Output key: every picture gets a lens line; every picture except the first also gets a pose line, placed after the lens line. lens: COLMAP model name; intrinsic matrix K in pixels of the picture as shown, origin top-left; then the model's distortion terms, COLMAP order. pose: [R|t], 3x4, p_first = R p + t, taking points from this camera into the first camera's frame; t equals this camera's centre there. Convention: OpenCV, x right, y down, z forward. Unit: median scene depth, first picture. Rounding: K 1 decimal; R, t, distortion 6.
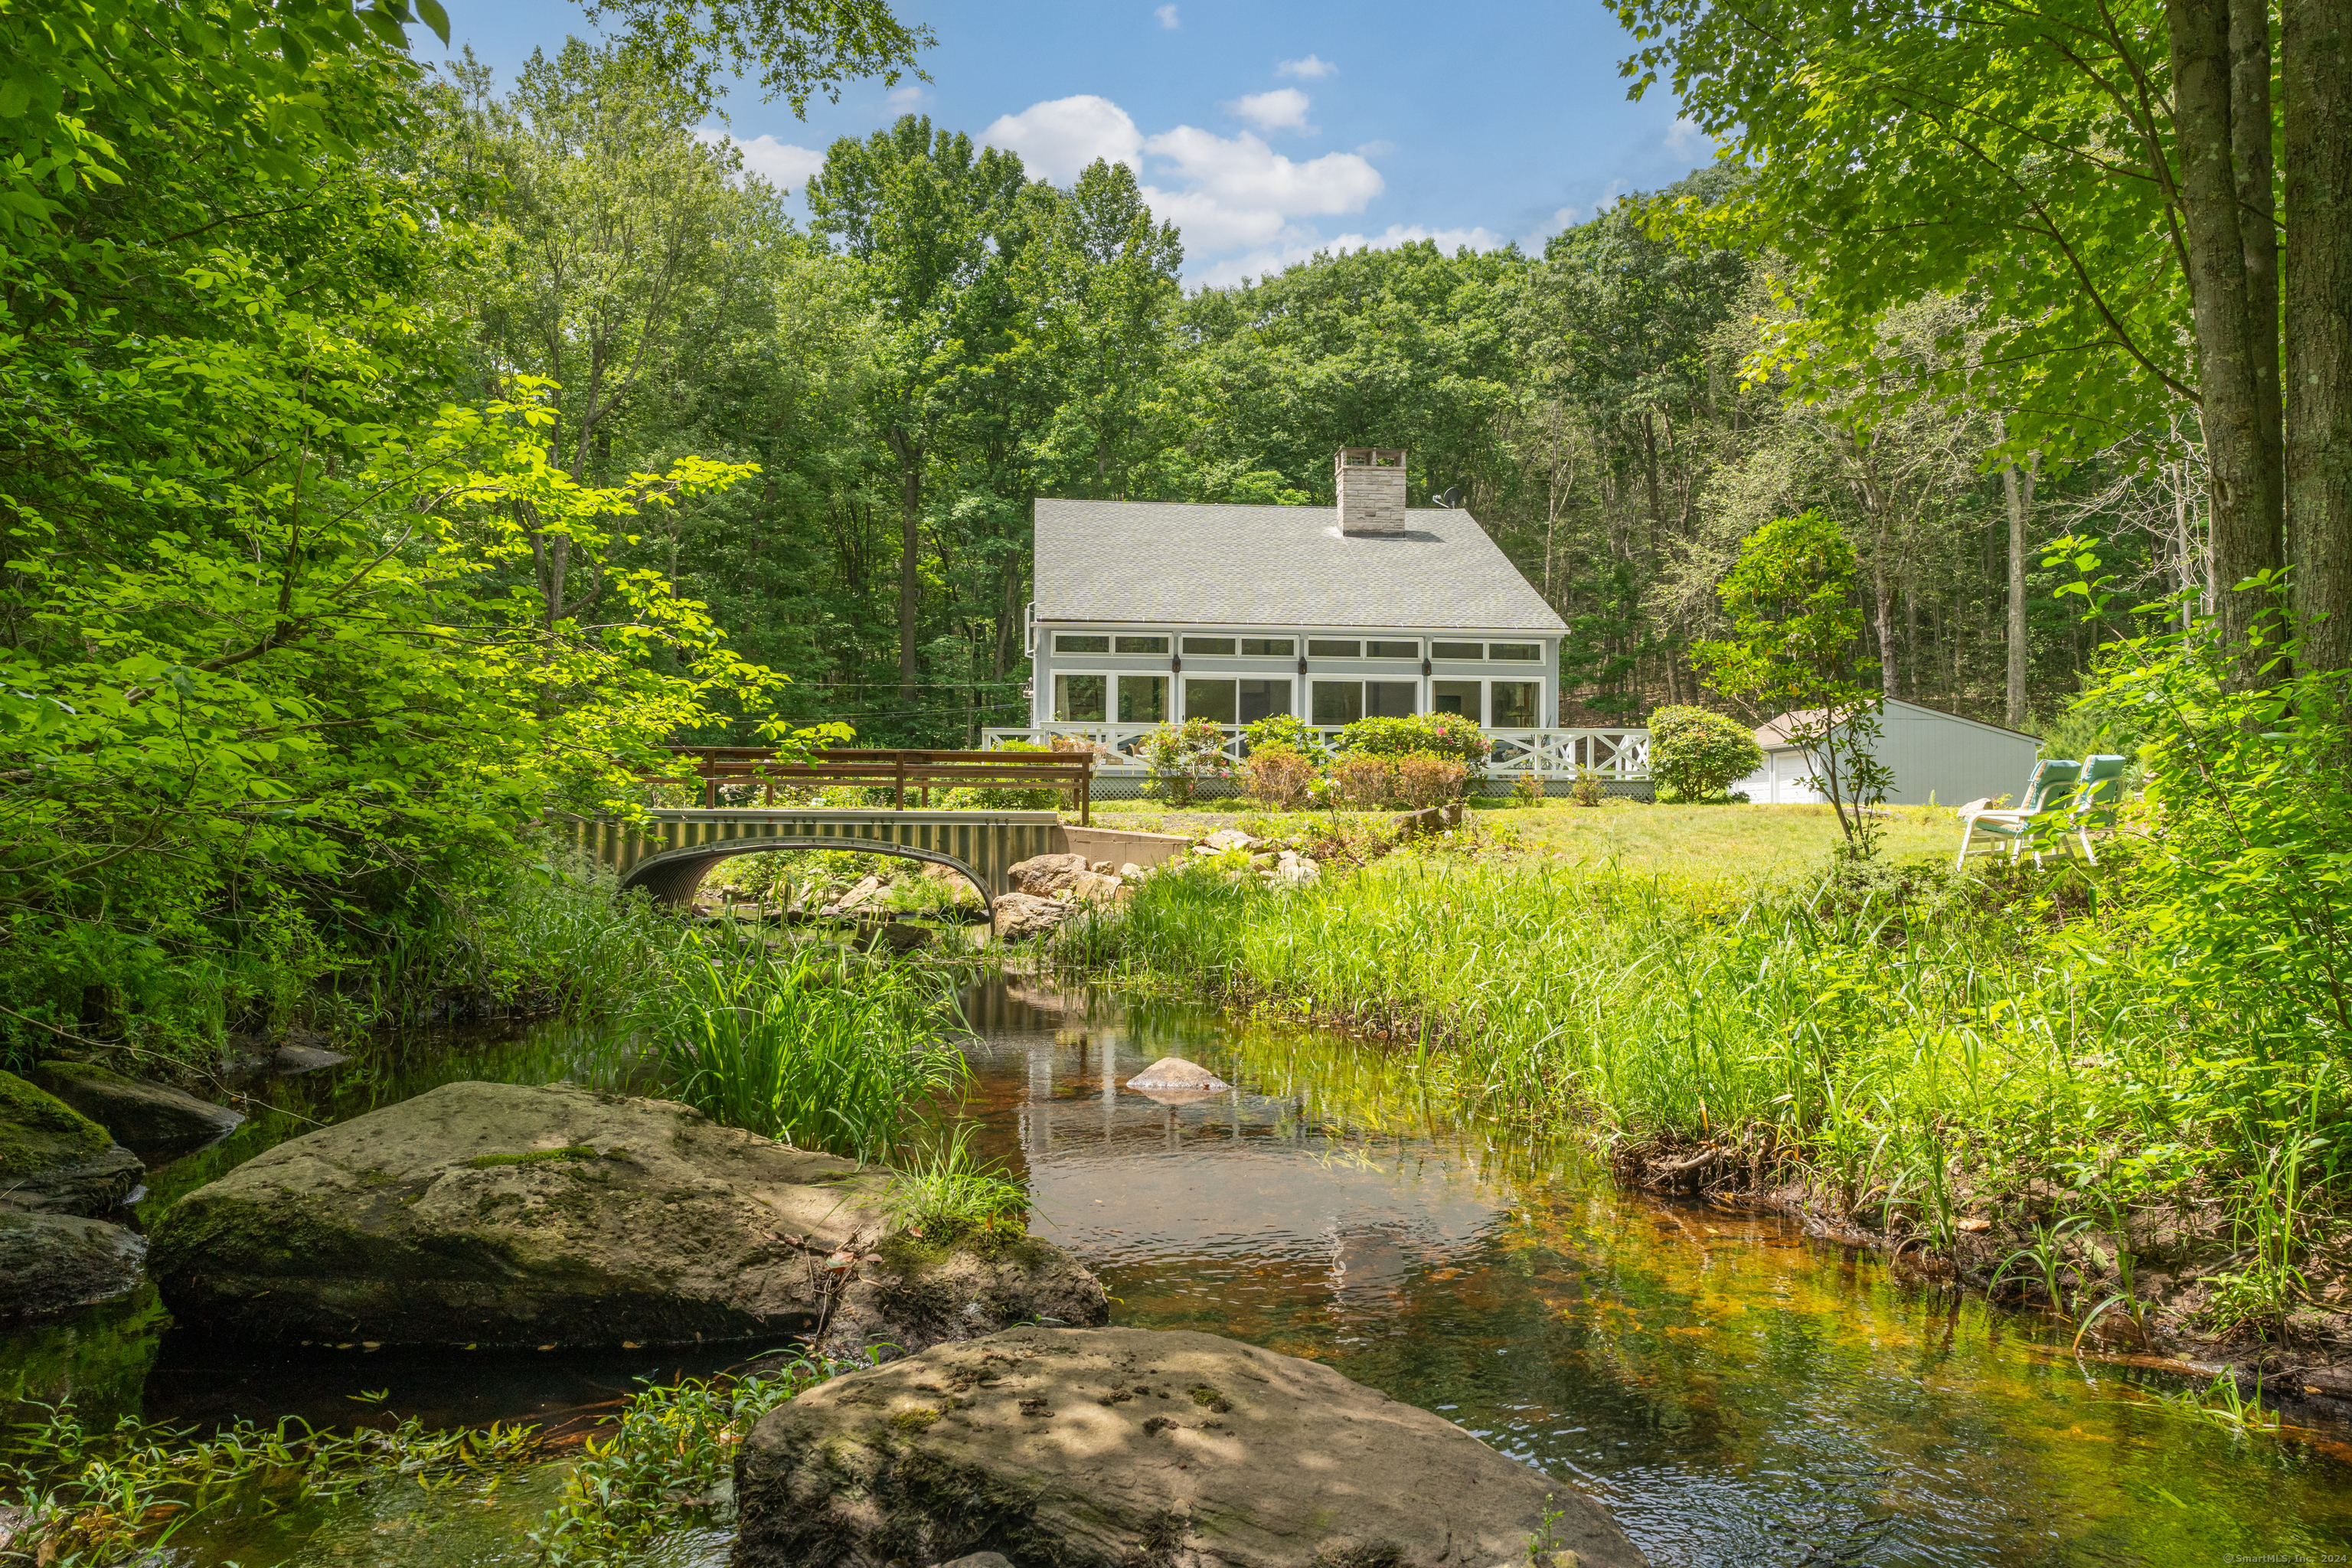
lens RADIAL K [[1593.6, 0, 1176.0], [0, 1593.6, 784.0], [0, 0, 1]] dist [-0.001661, -0.000315]
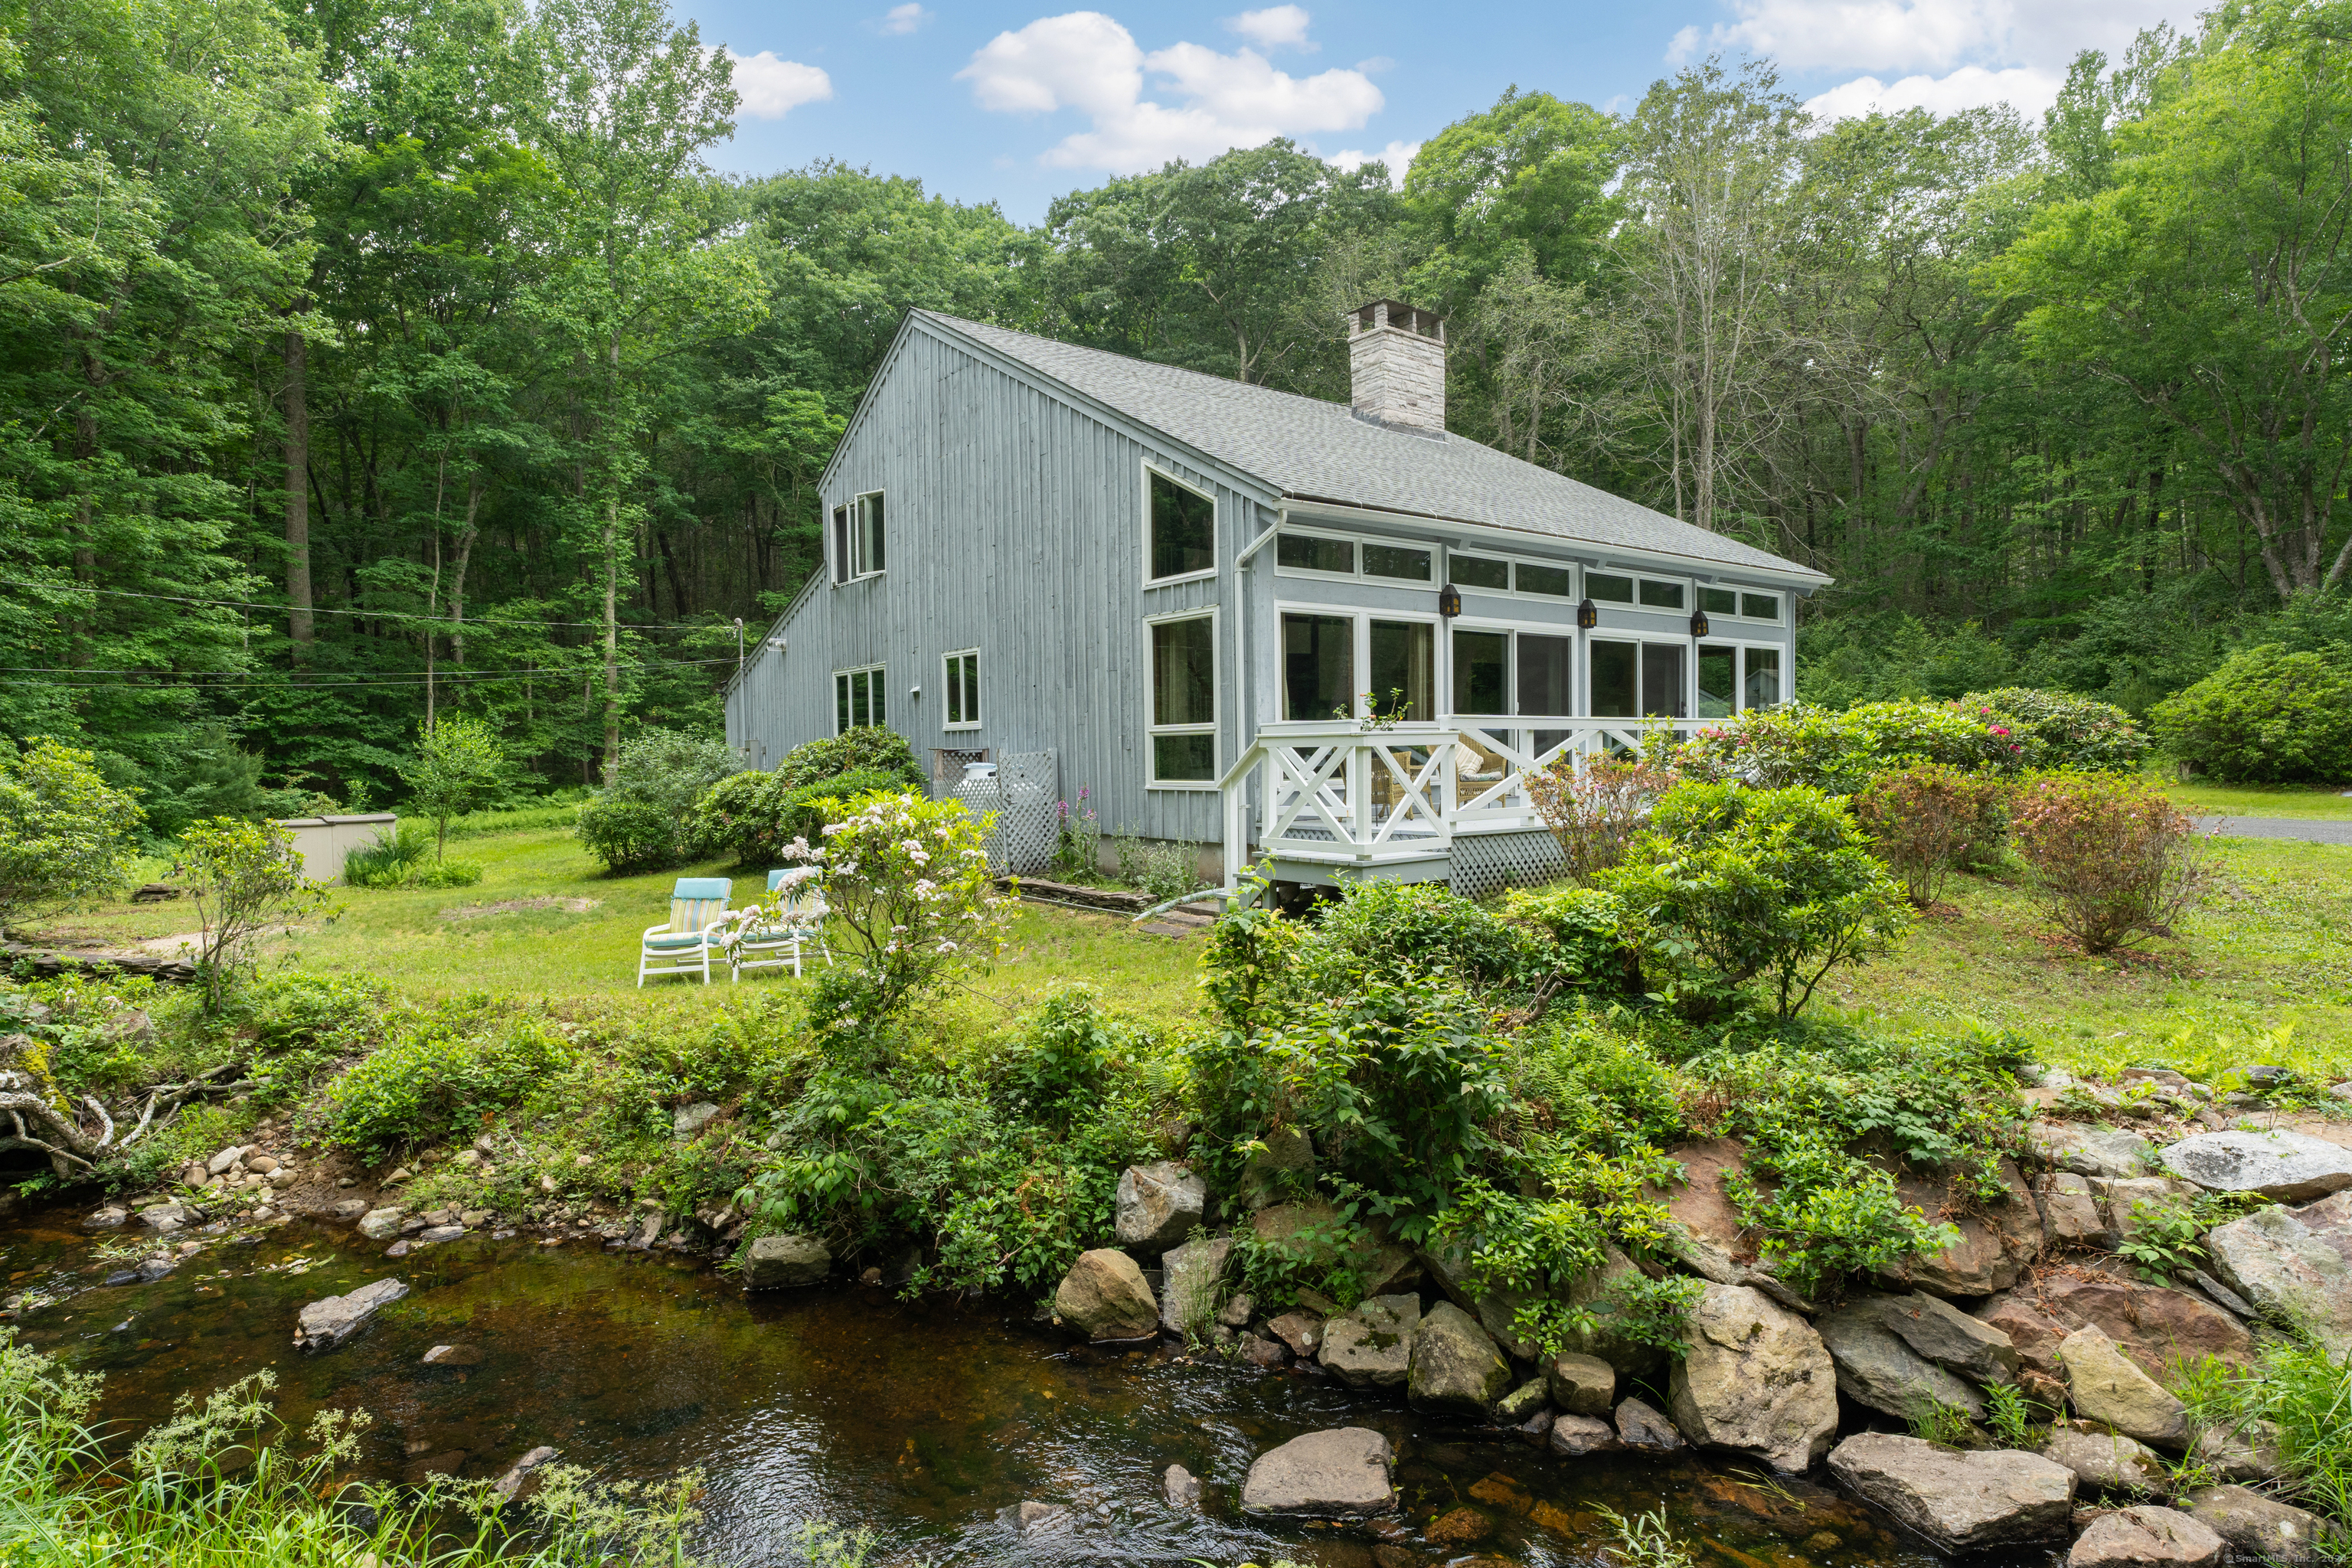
lens RADIAL K [[1247.0, 0, 1176.0], [0, 1247.0, 784.0], [0, 0, 1]] dist [-0.003443, 0.000591]
pose [[0.847547, -0.031043, 0.529811, -0.304785], [0.004778, 0.998694, 0.050873, -0.033923], [-0.530699, -0.040586, 0.846588, 0.673190]]
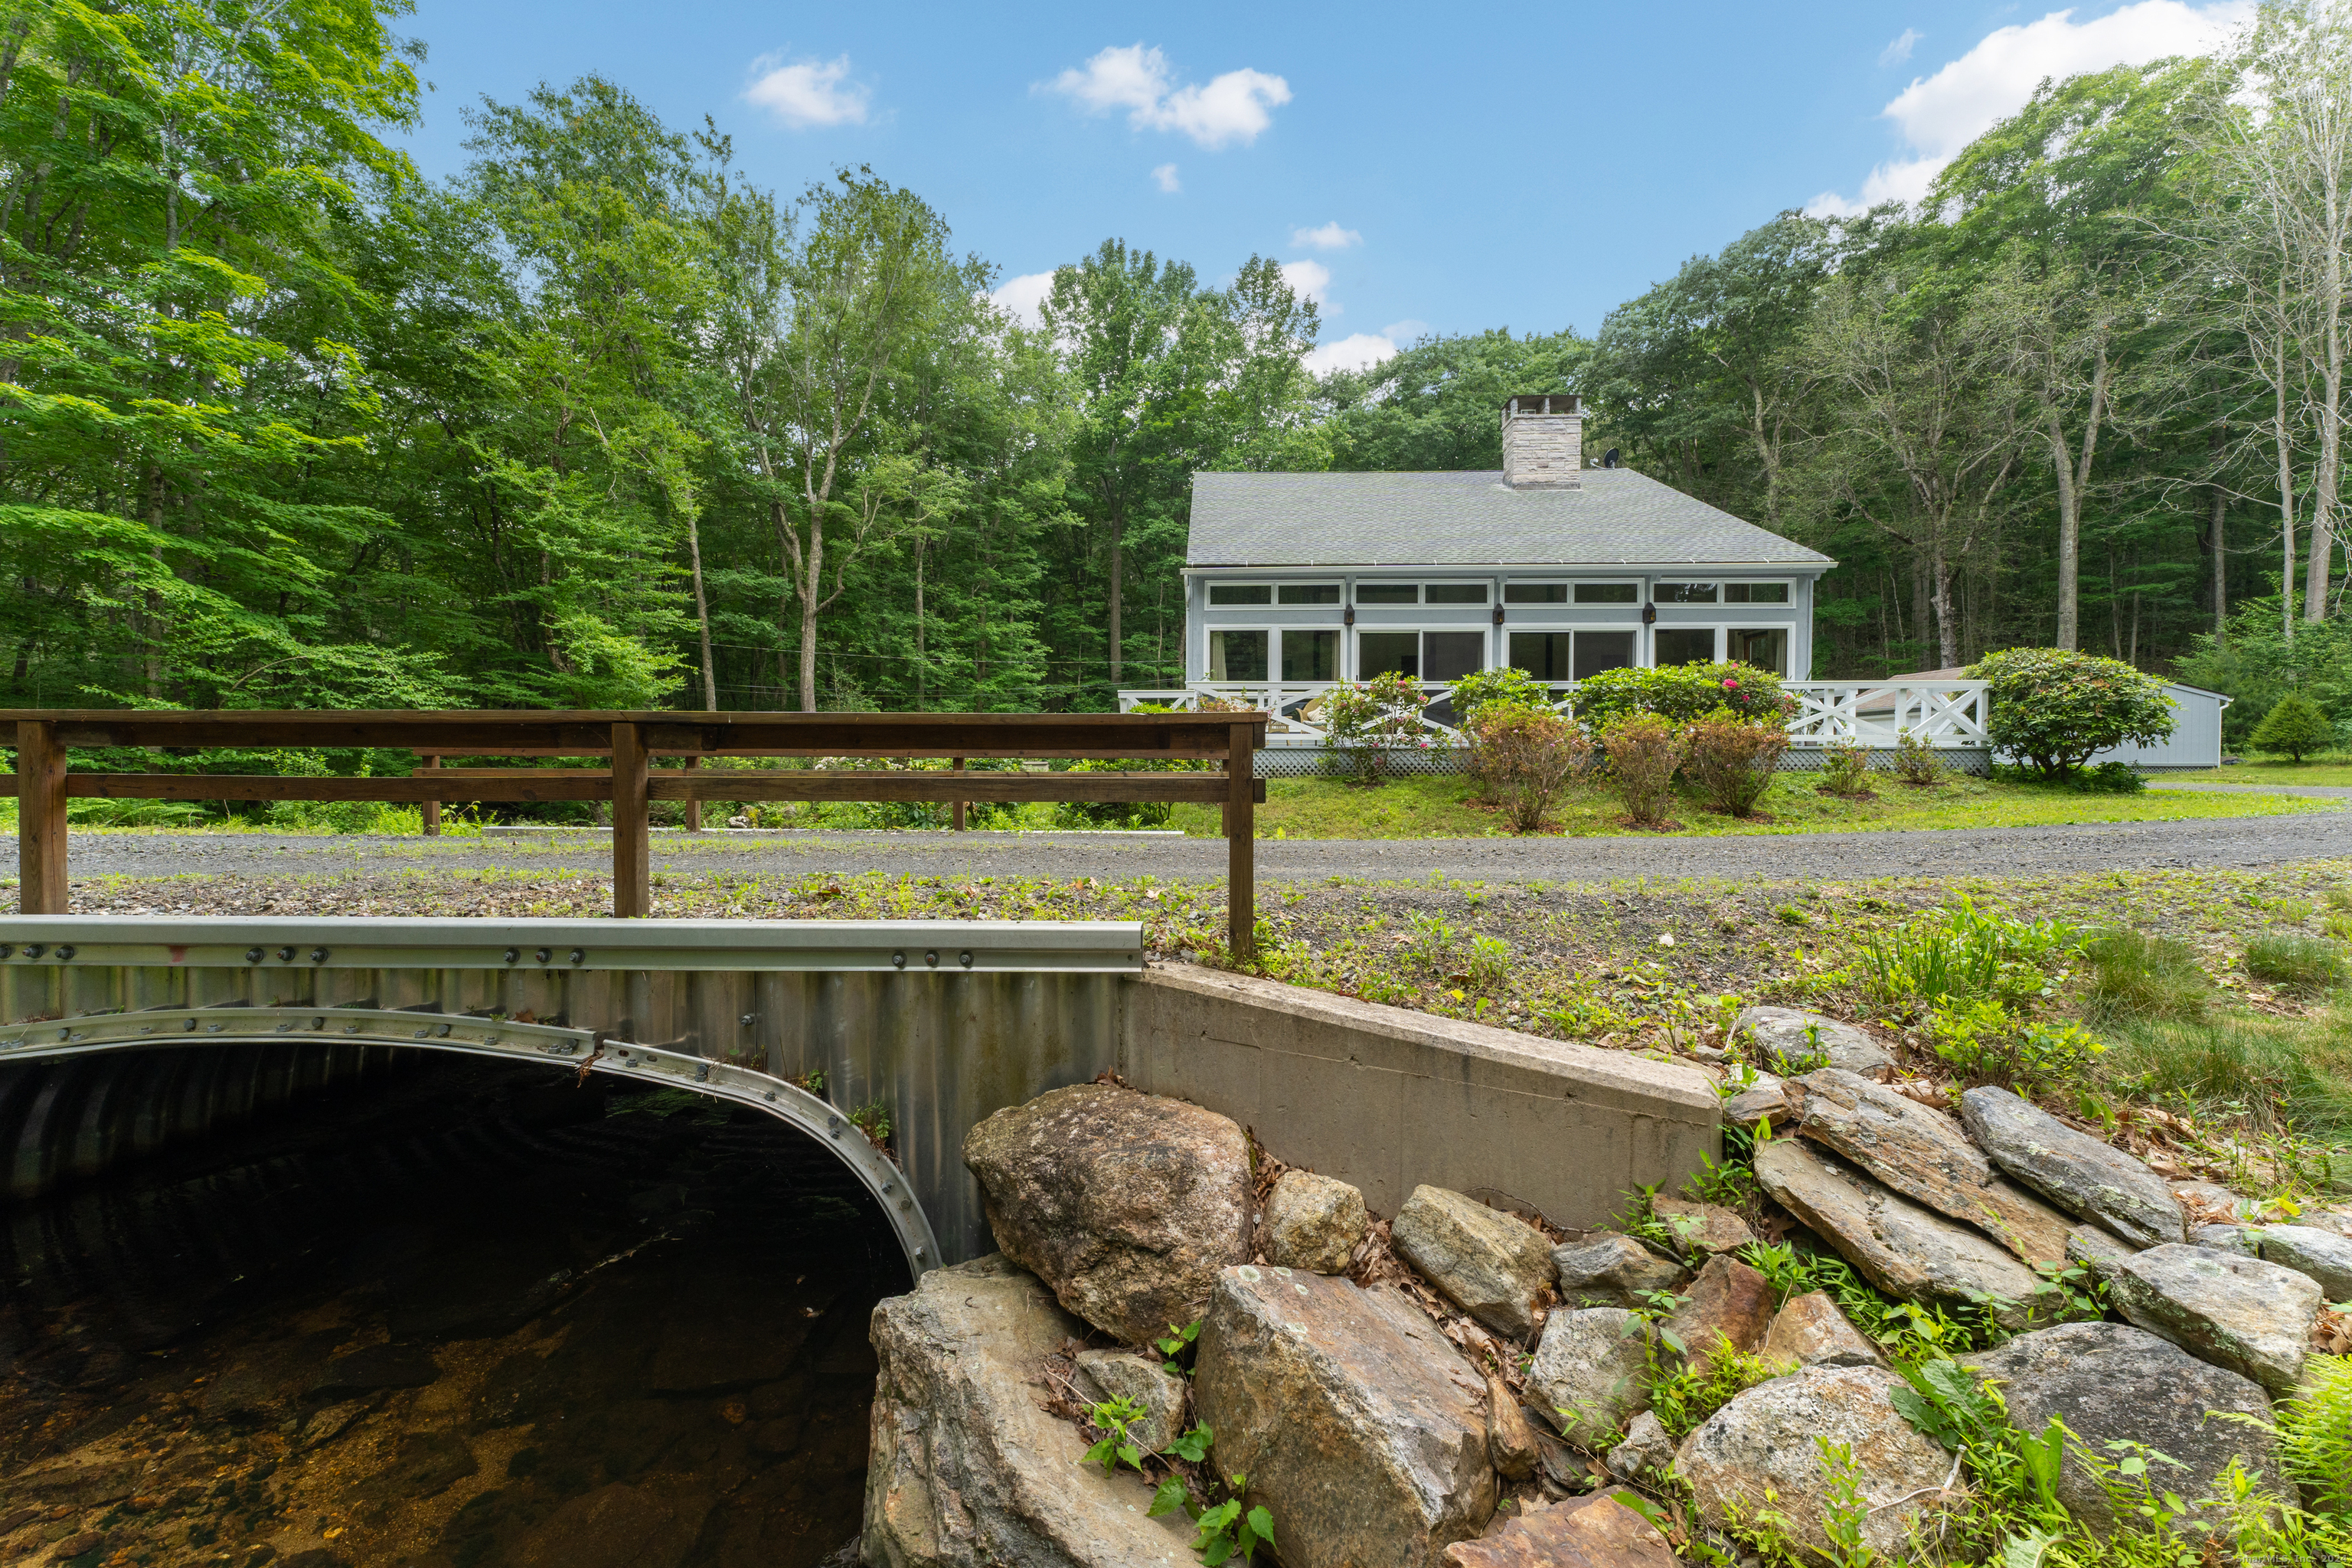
lens RADIAL K [[928.8, 0, 1173.0], [0, 928.8, 778.8], [0, 0, 1]] dist [0.000436, -0.000380]
pose [[0.991230, -0.000793, -0.132143, -0.027633], [0.006626, 0.999022, 0.043710, -0.008664], [0.131979, -0.044202, 0.990267, 0.475781]]
